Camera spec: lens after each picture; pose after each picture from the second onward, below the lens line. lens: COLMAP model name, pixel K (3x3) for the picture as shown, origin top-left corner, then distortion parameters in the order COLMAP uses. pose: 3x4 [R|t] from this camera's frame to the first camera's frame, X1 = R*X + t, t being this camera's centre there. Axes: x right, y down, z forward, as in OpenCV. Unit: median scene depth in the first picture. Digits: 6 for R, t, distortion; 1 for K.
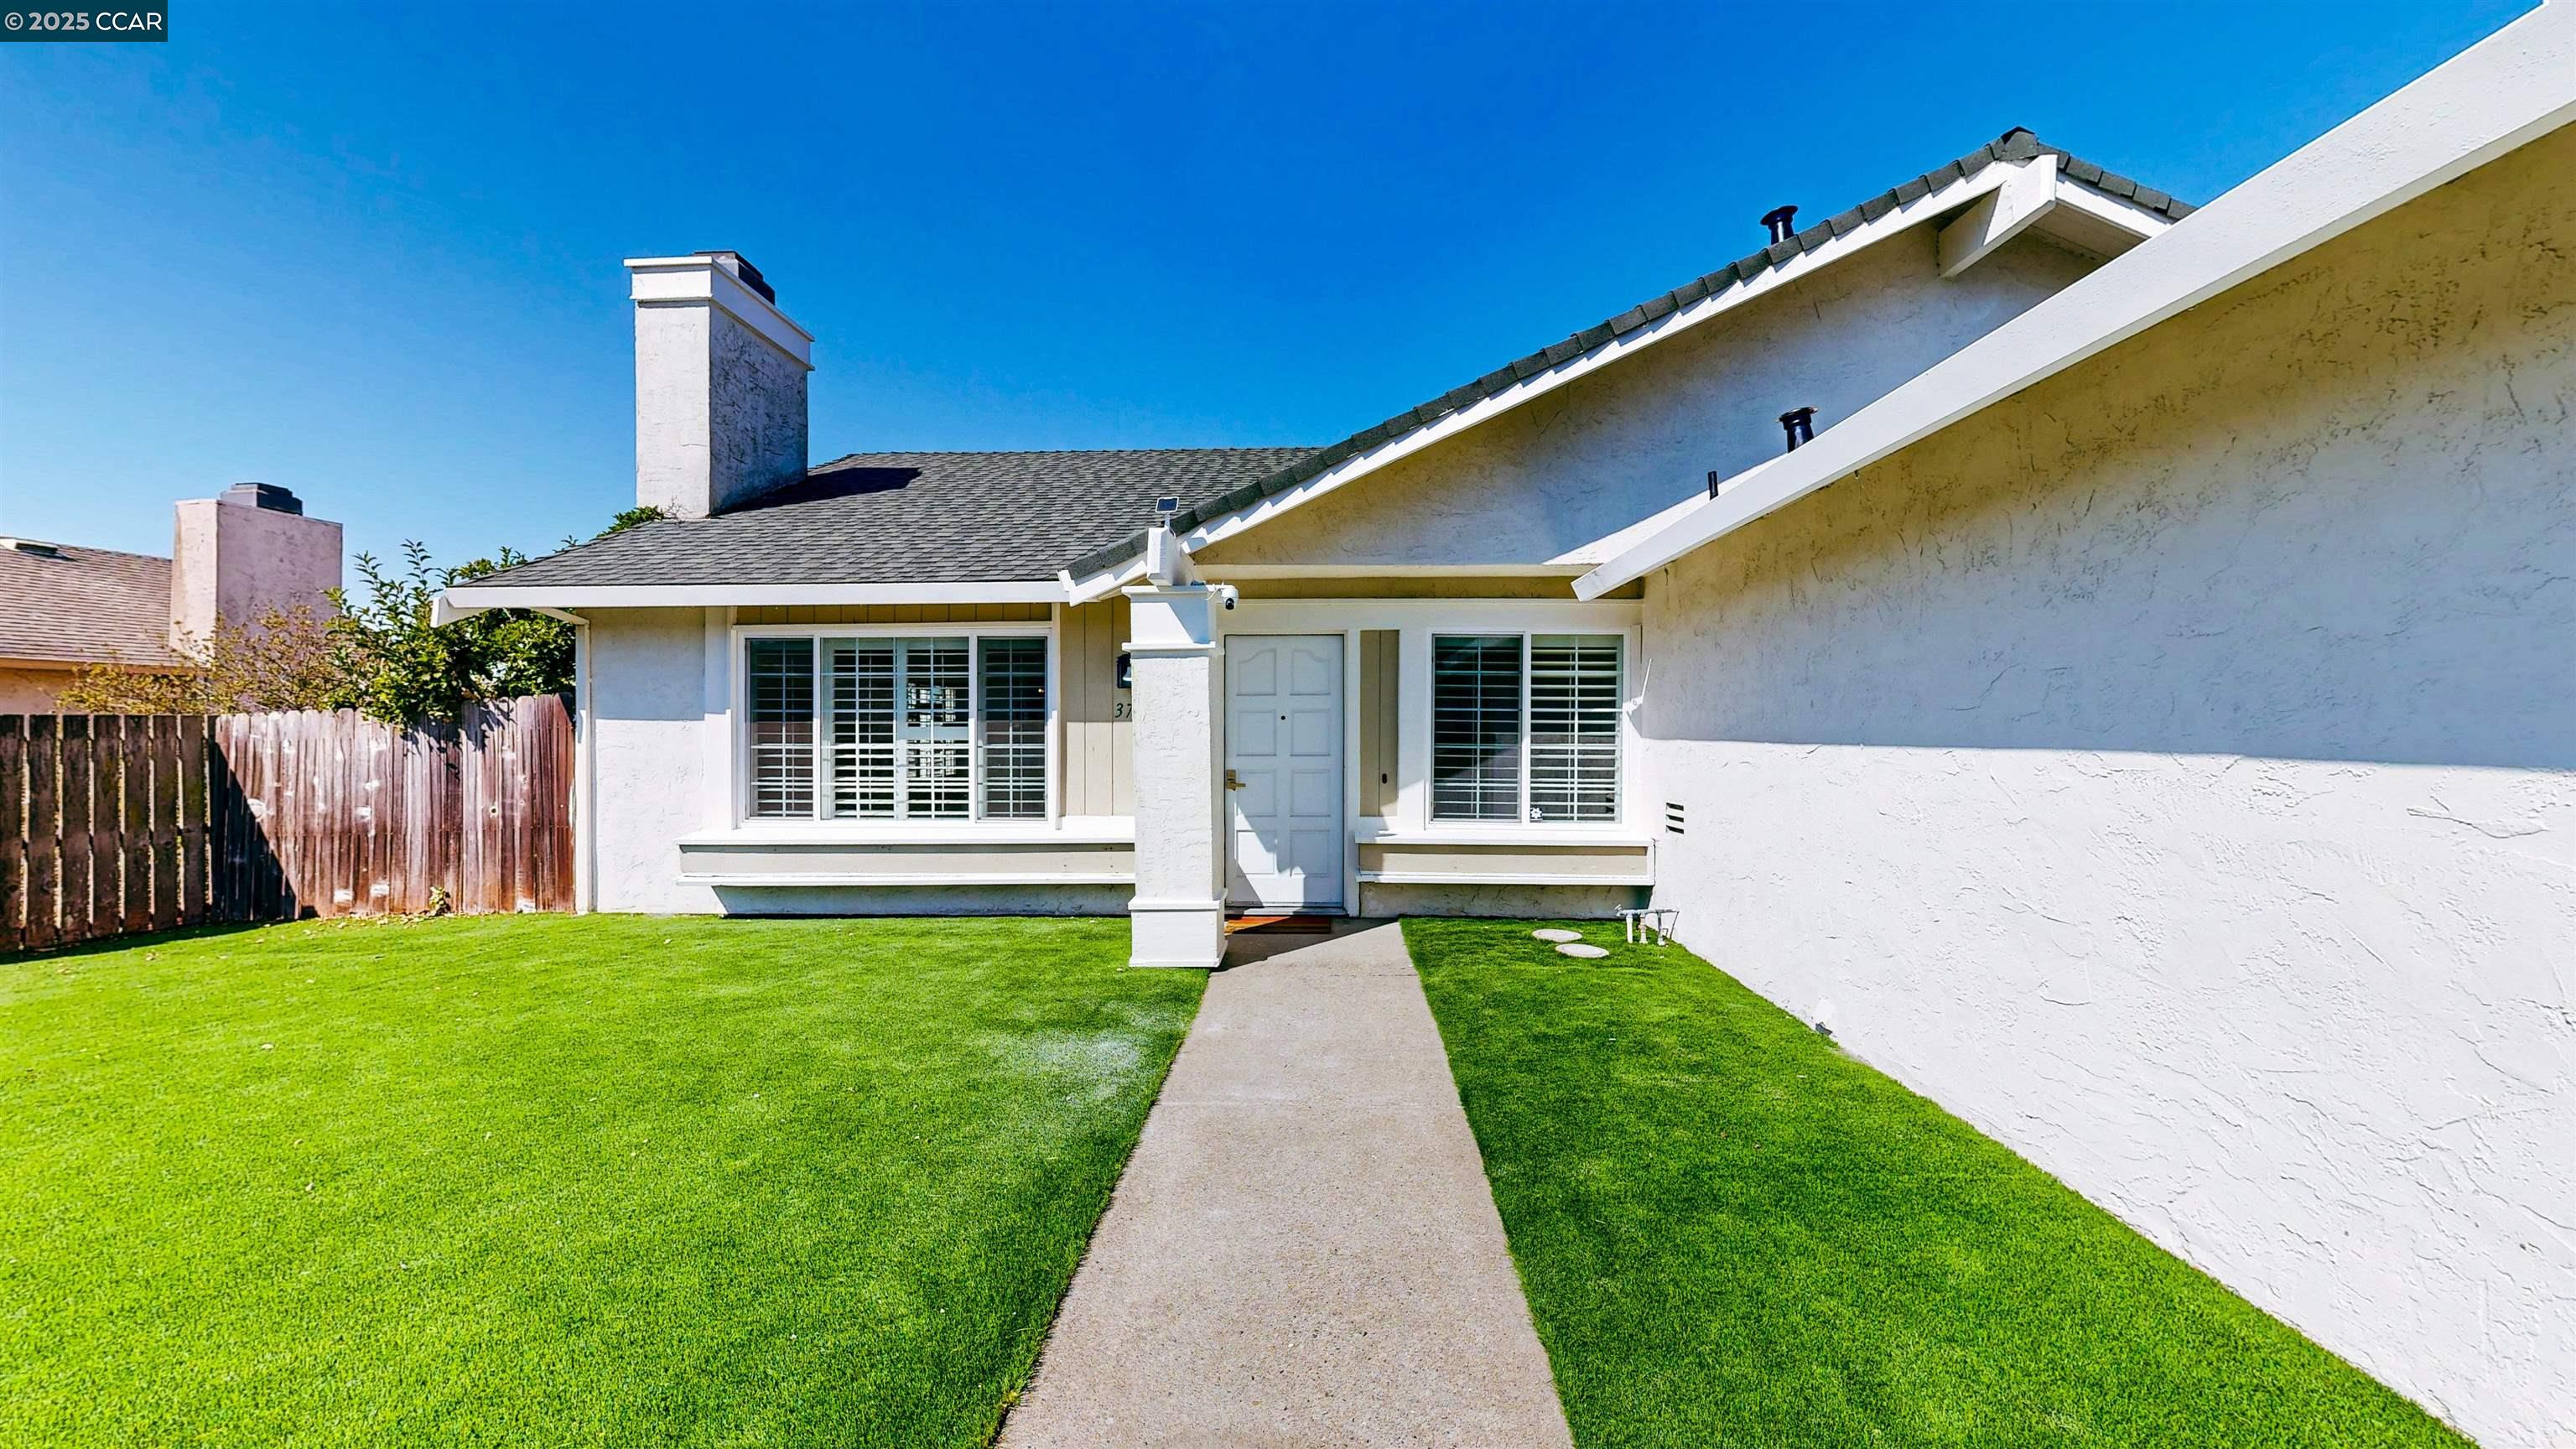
lens RADIAL K [[942.1, 0, 1291.5], [0, 942.1, 732.6], [0, 0, 1]] dist [0.001702, -0.000552]
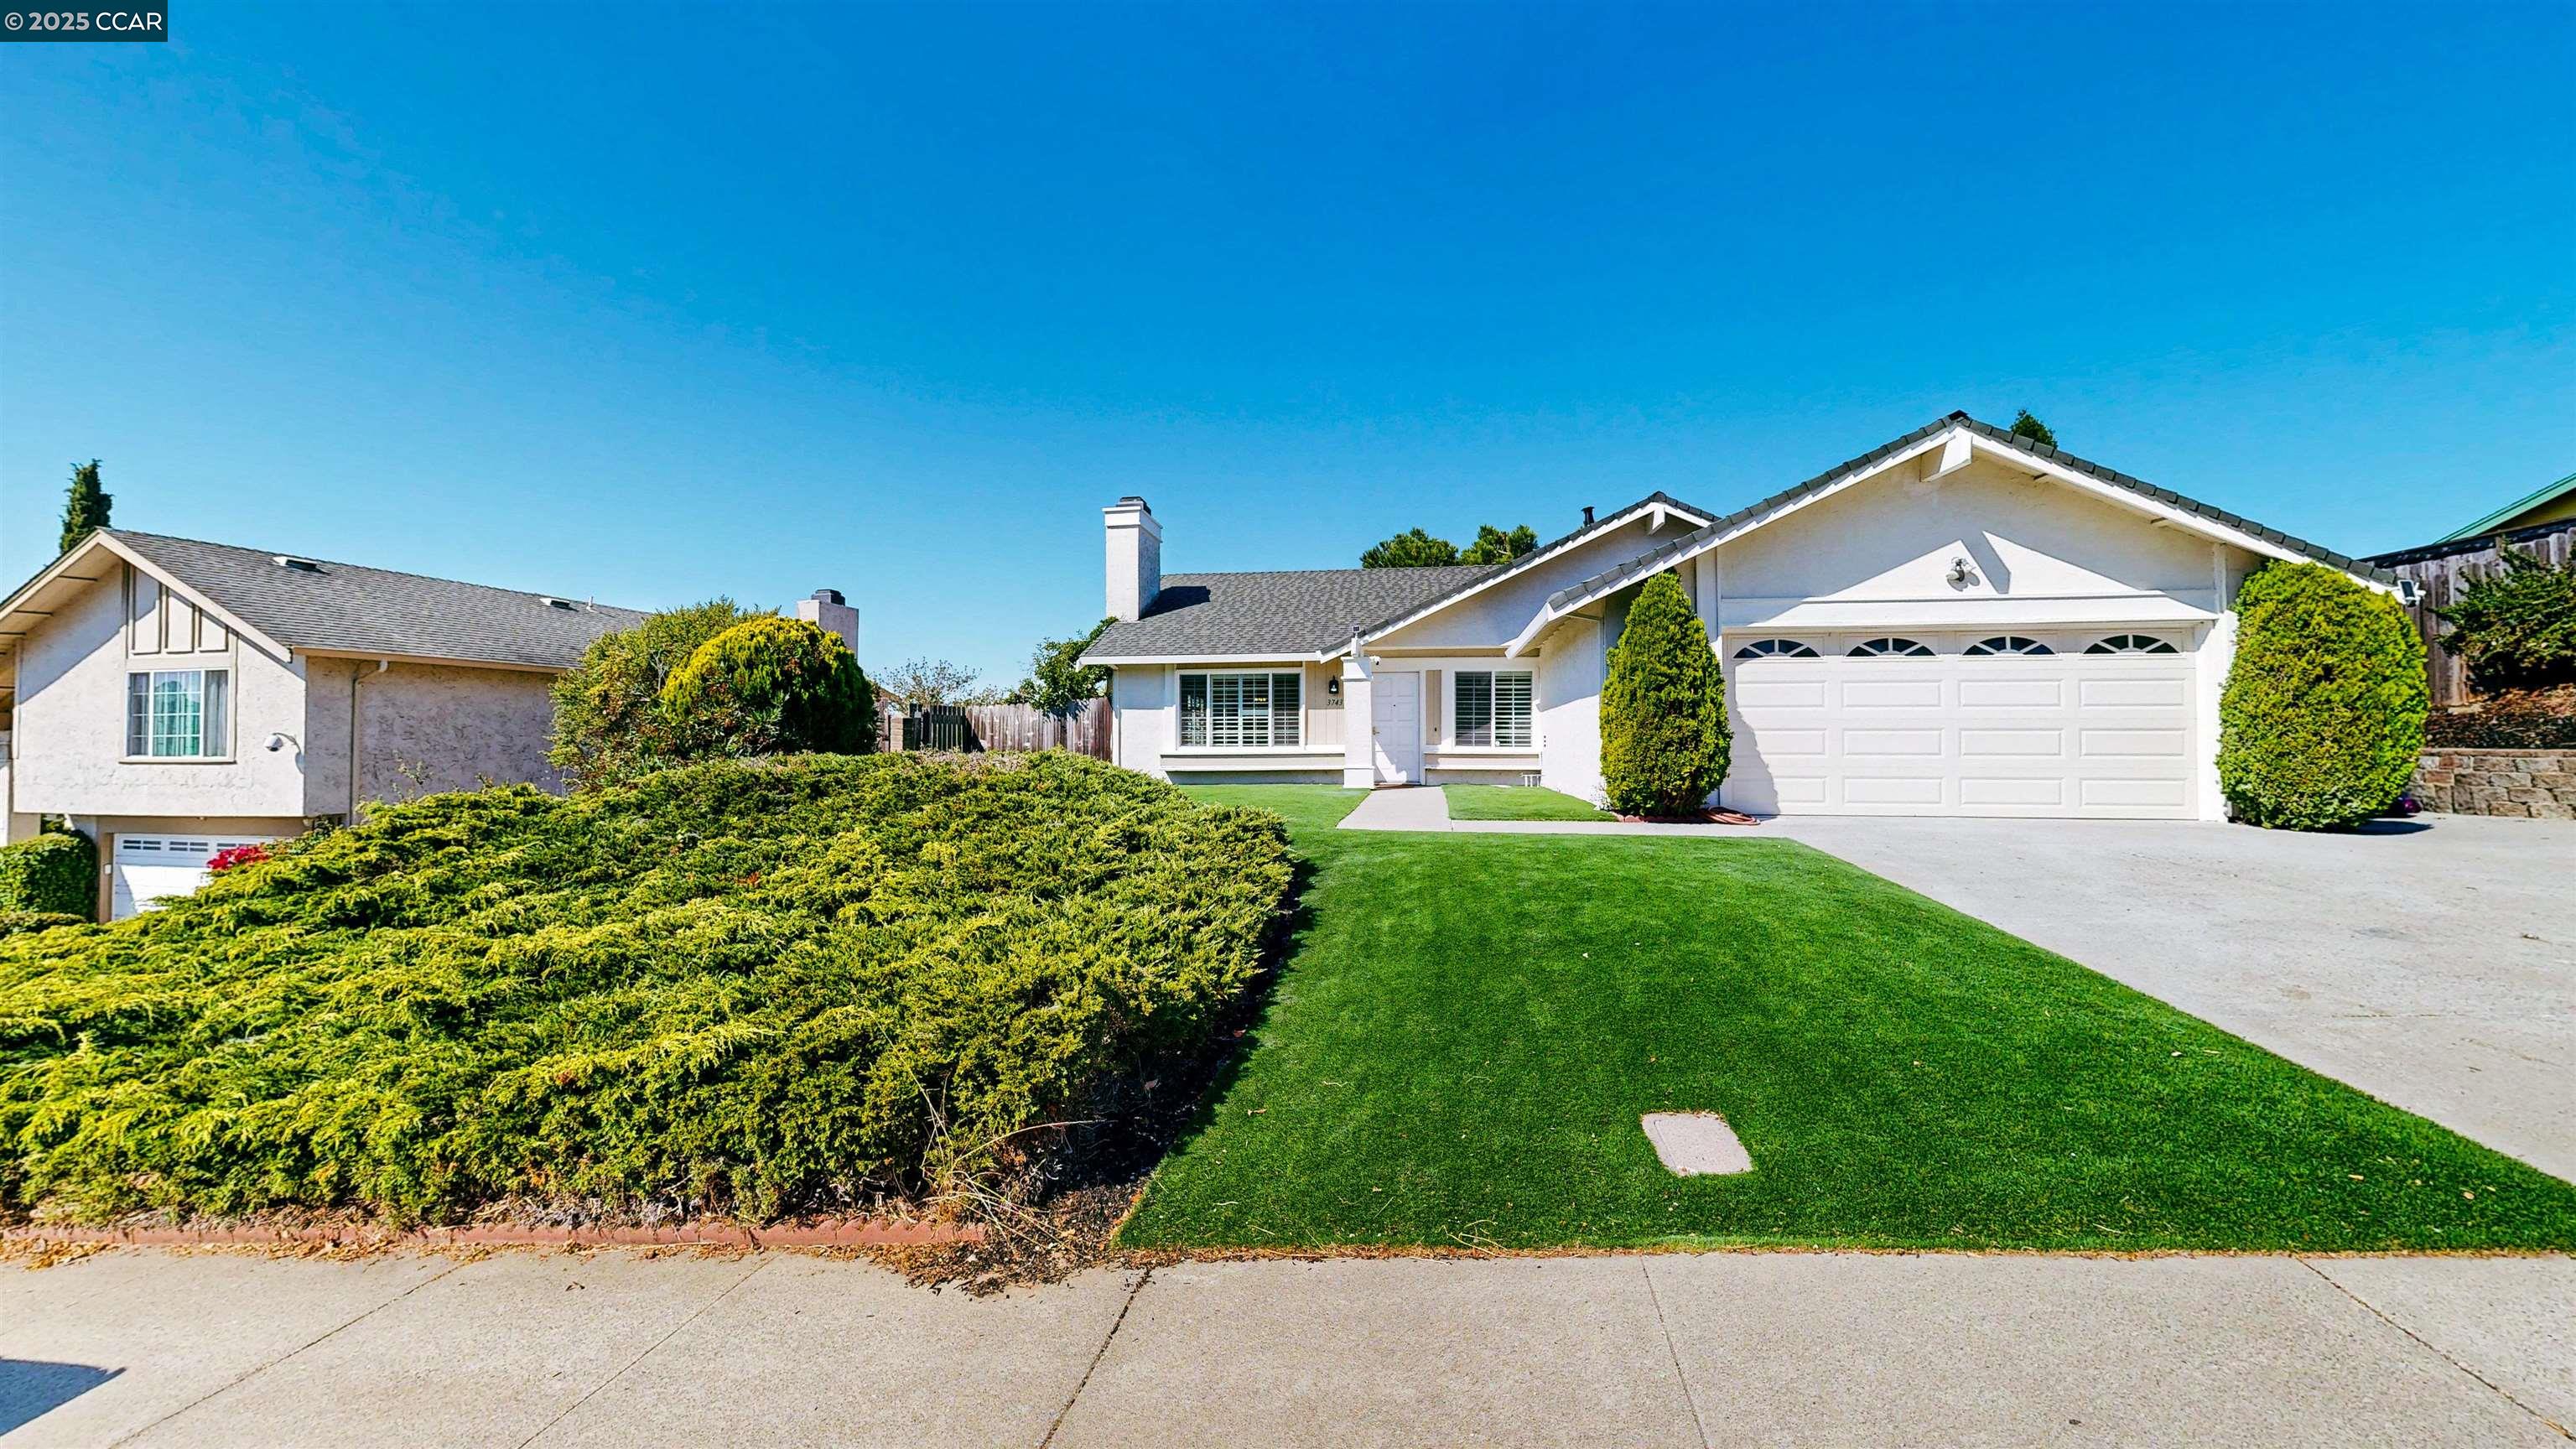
lens RADIAL K [[942.1, 0, 1285.1], [0, 942.1, 731.8], [0, 0, 1]] dist [0.001702, -0.000552]
pose [[0.994553, -0.002297, -0.104211, -0.037355], [0.000031, 0.999764, -0.021738, 0.106610], [0.104236, 0.021616, 0.994318, -1.472326]]
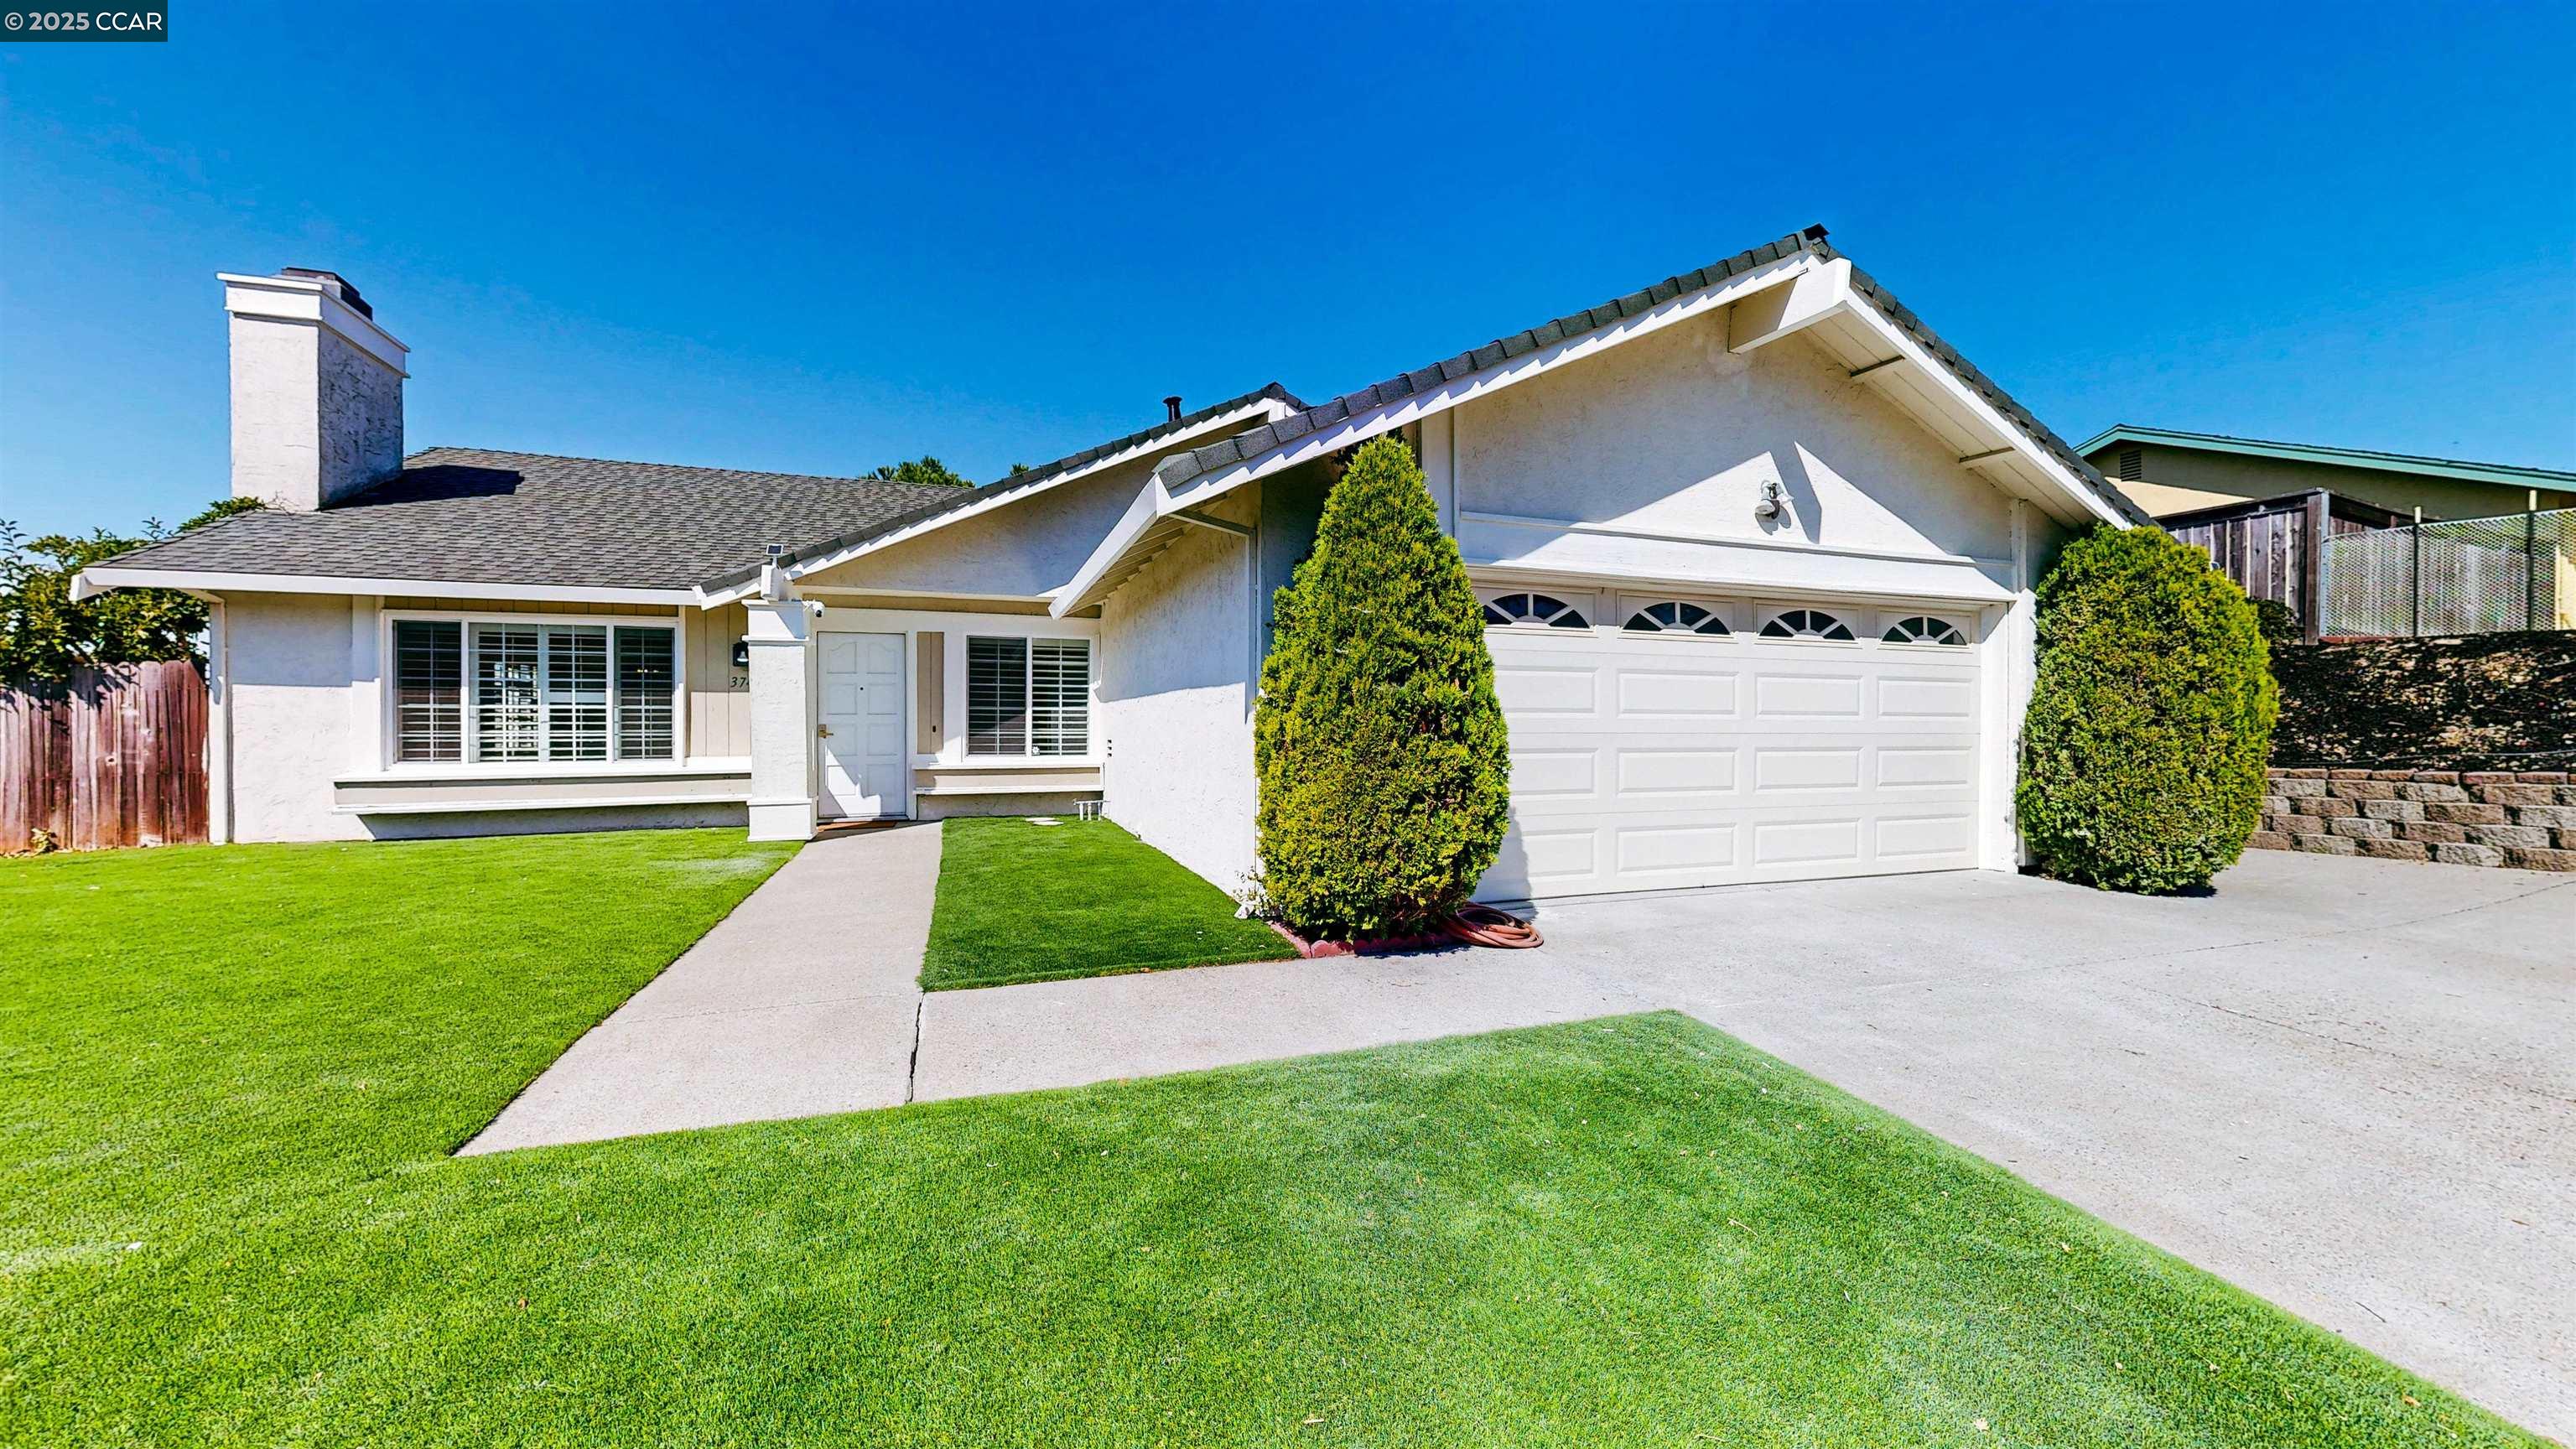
lens RADIAL K [[942.1, 0, 1286.7], [0, 942.1, 730.2], [0, 0, 1]] dist [0.001702, -0.000552]
pose [[0.928218, -0.002867, 0.372026, 0.059240], [0.002600, 0.999996, 0.001218, 0.048799], [-0.372028, -0.000163, 0.928222, -0.612385]]
